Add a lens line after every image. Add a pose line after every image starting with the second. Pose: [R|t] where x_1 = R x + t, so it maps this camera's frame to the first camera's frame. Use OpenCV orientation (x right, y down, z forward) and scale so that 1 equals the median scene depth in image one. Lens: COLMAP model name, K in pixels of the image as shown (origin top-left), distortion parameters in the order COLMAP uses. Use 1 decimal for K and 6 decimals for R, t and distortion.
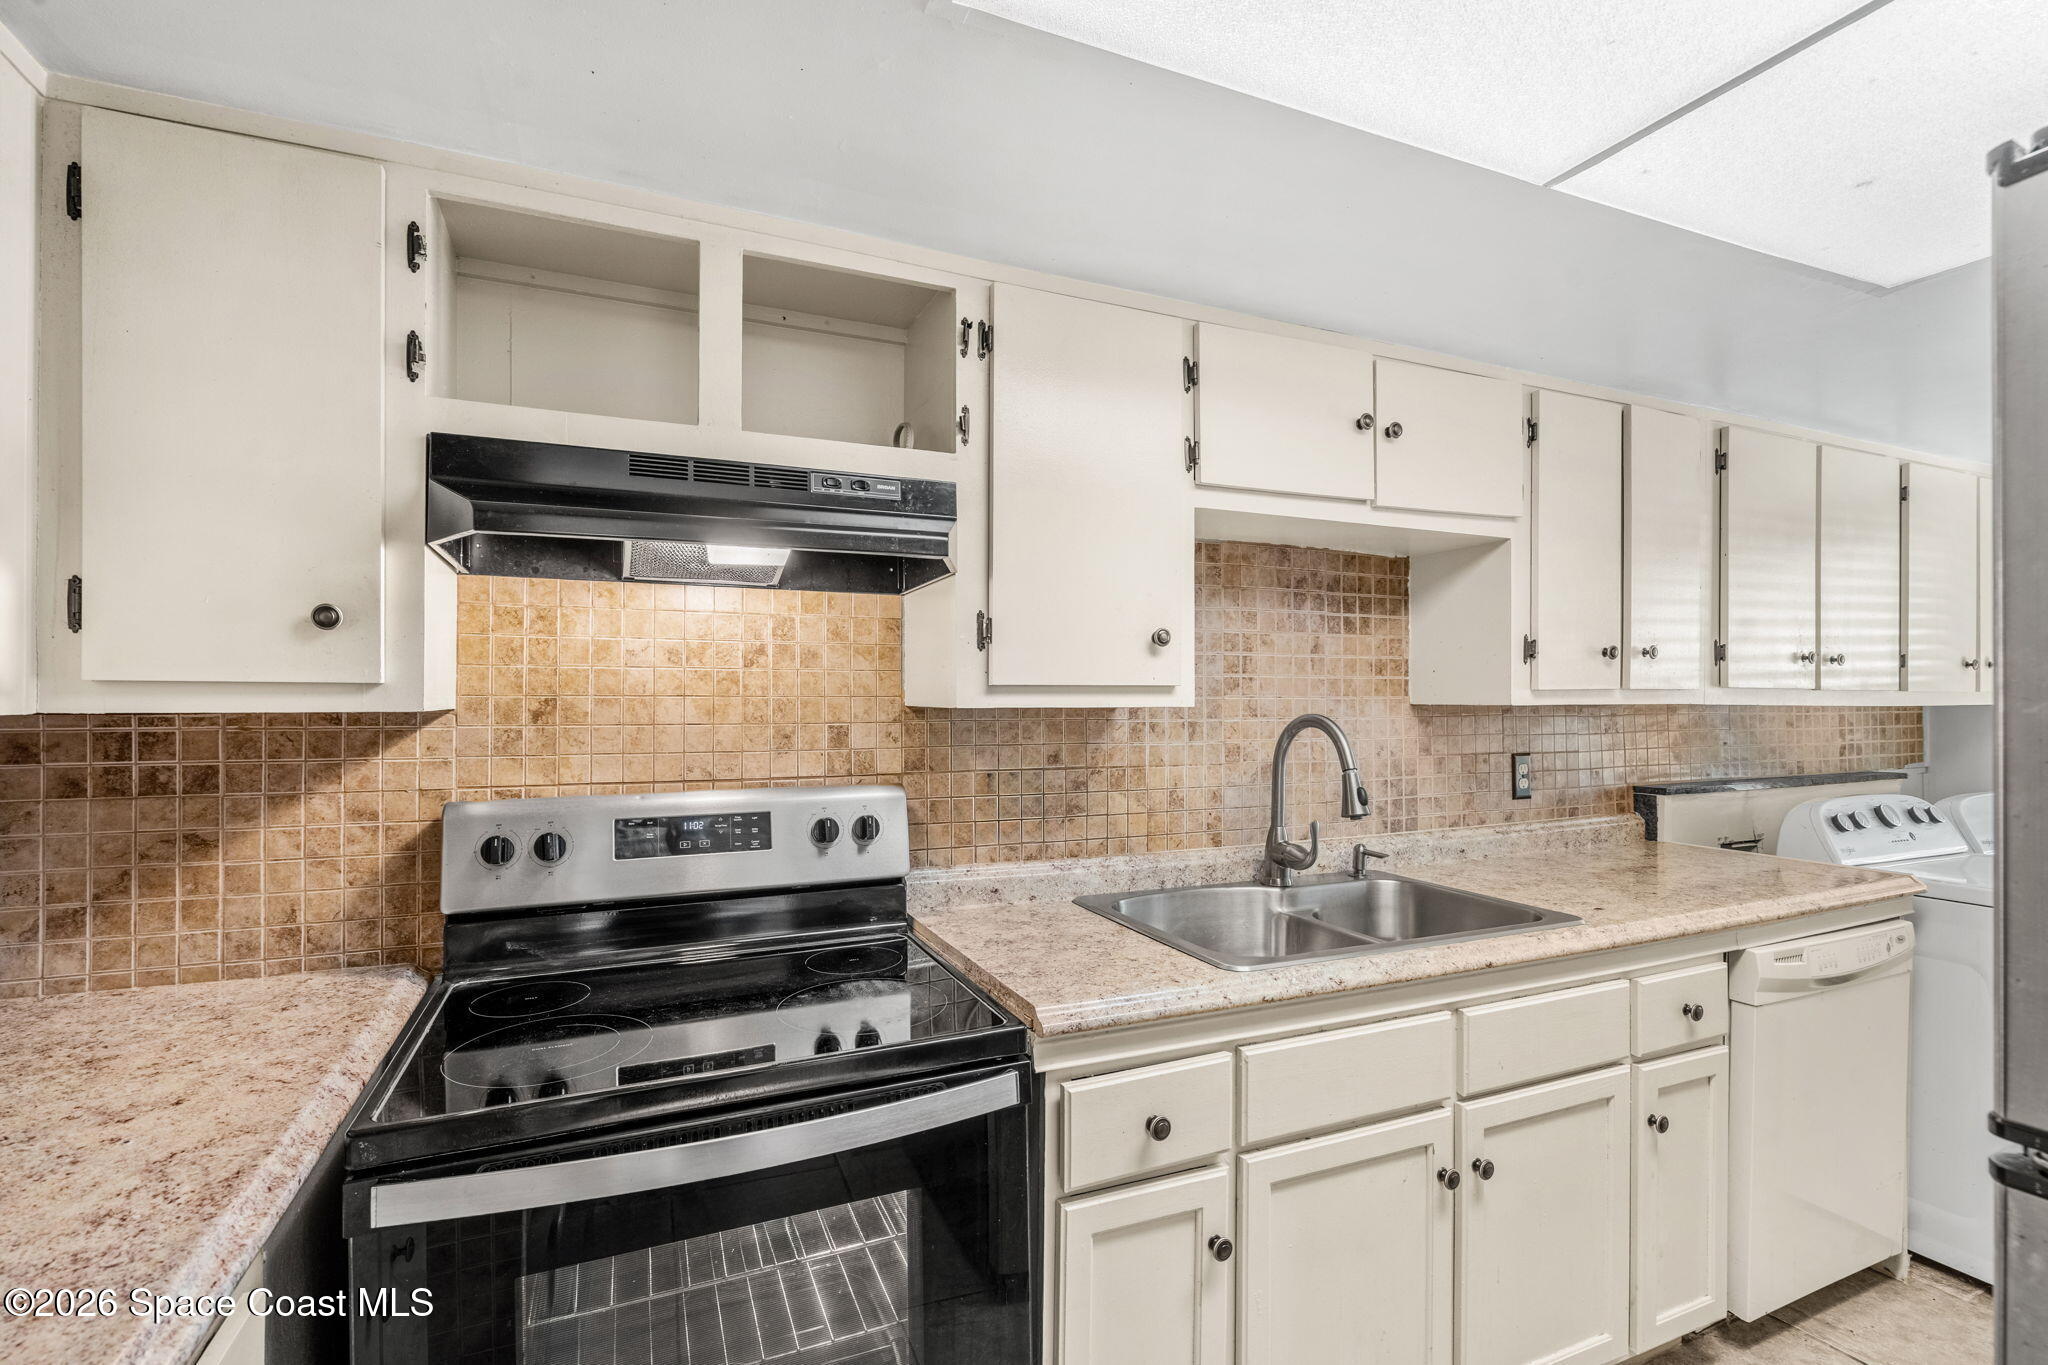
lens RADIAL K [[924.0, 0, 1001.4], [0, 924.0, 702.1], [0, 0, 1]] dist [-0.002732, 0.001256]
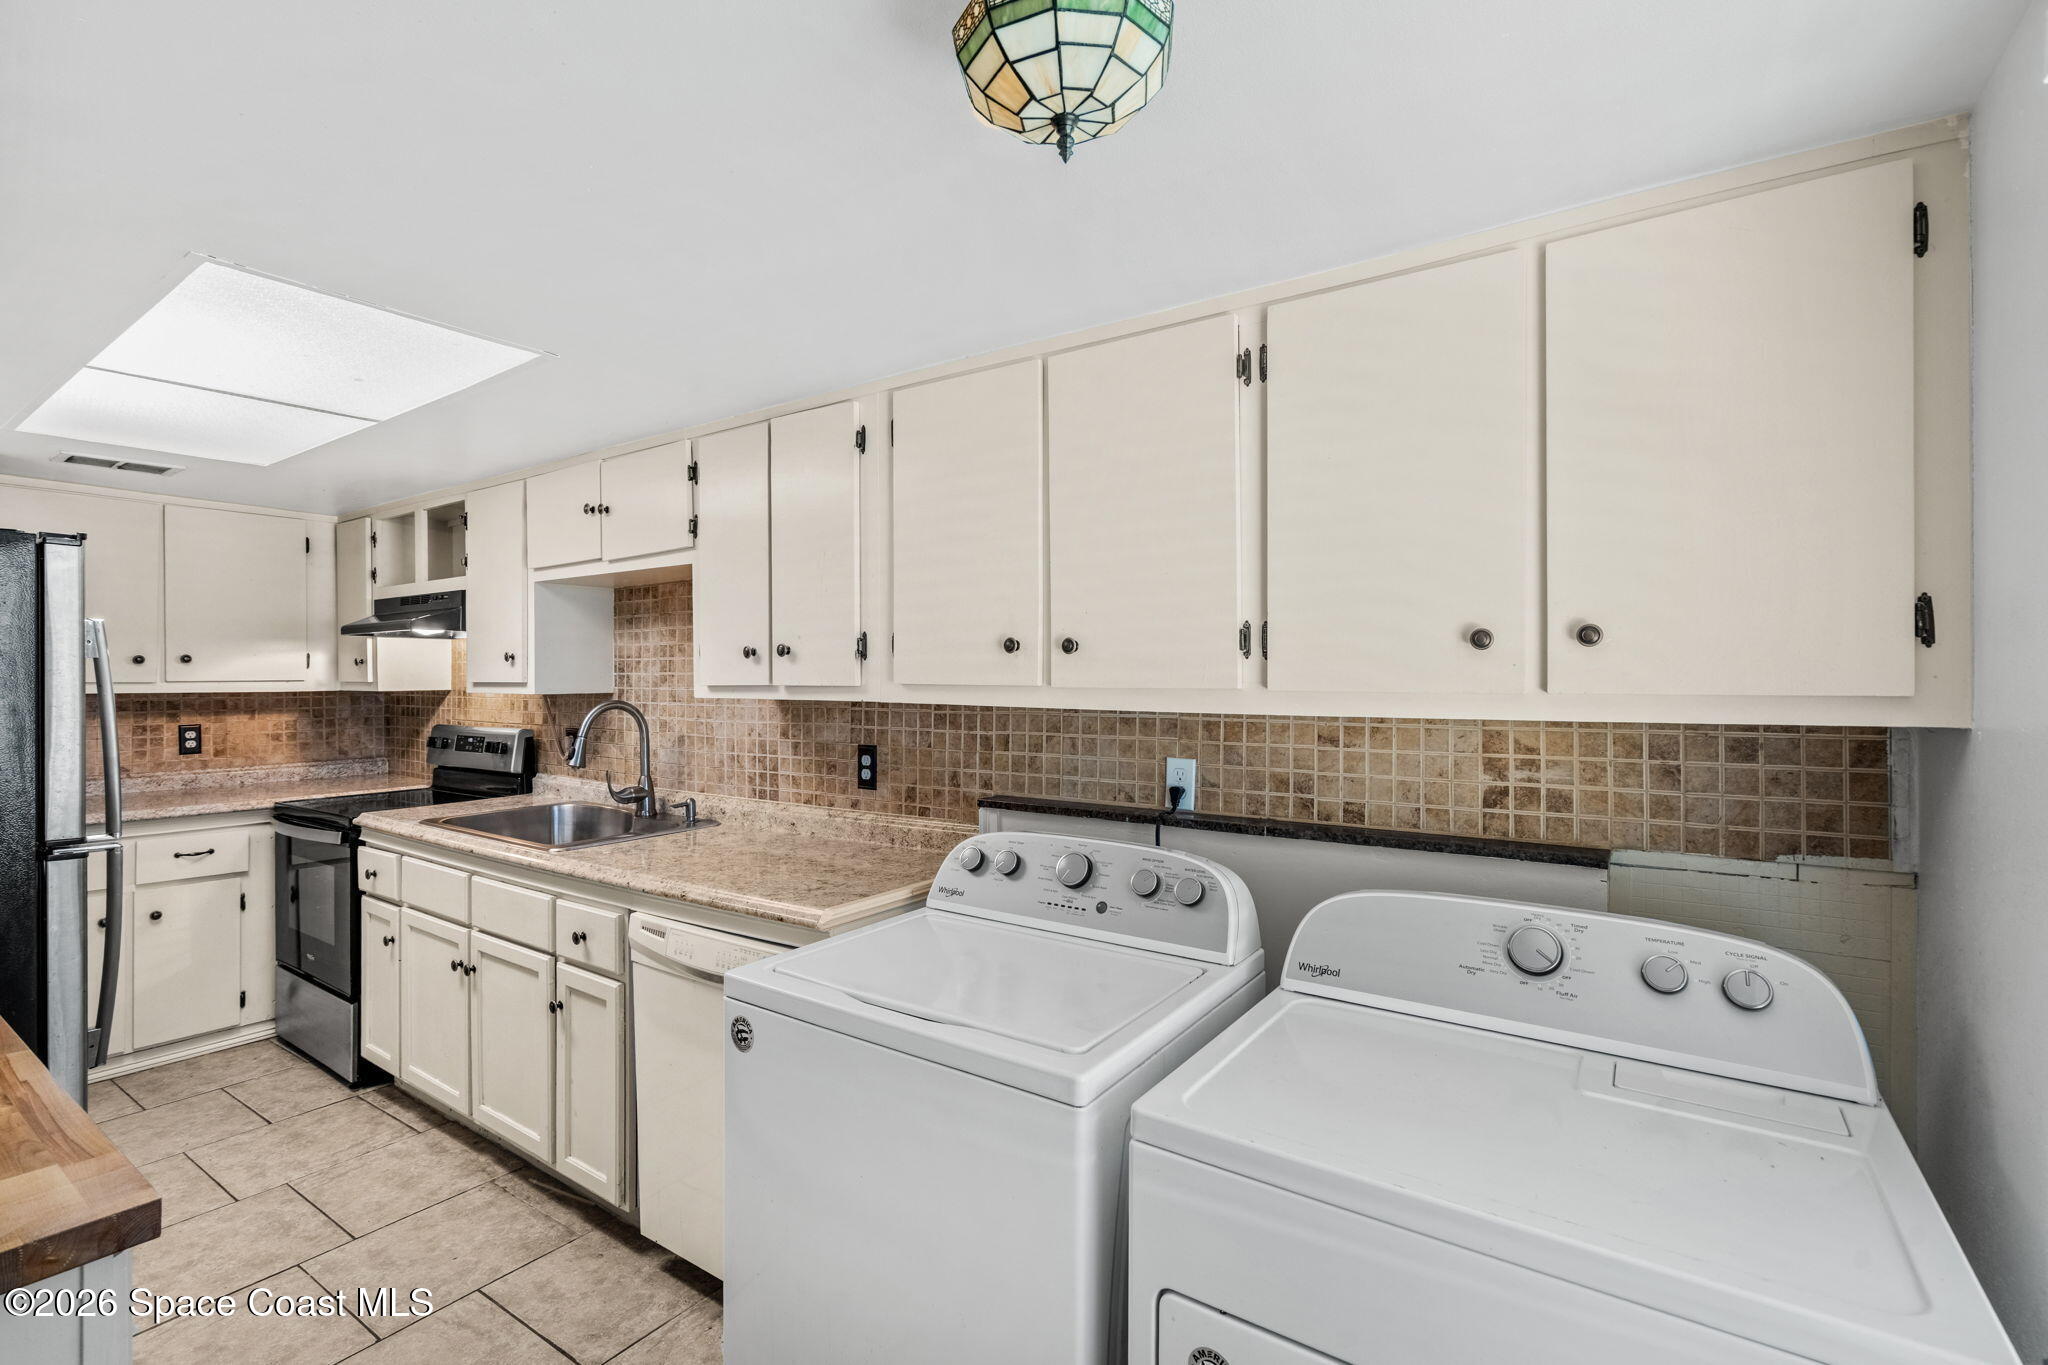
lens RADIAL K [[924.2, 0, 1005.5], [0, 924.2, 683.5], [0, 0, 1]] dist [-0.000353, 0.000550]
pose [[0.519662, 0.008492, -0.854330, 2.217386], [-0.002075, 0.999960, 0.008677, -0.032900], [0.854369, -0.002736, 0.519659, 0.861515]]
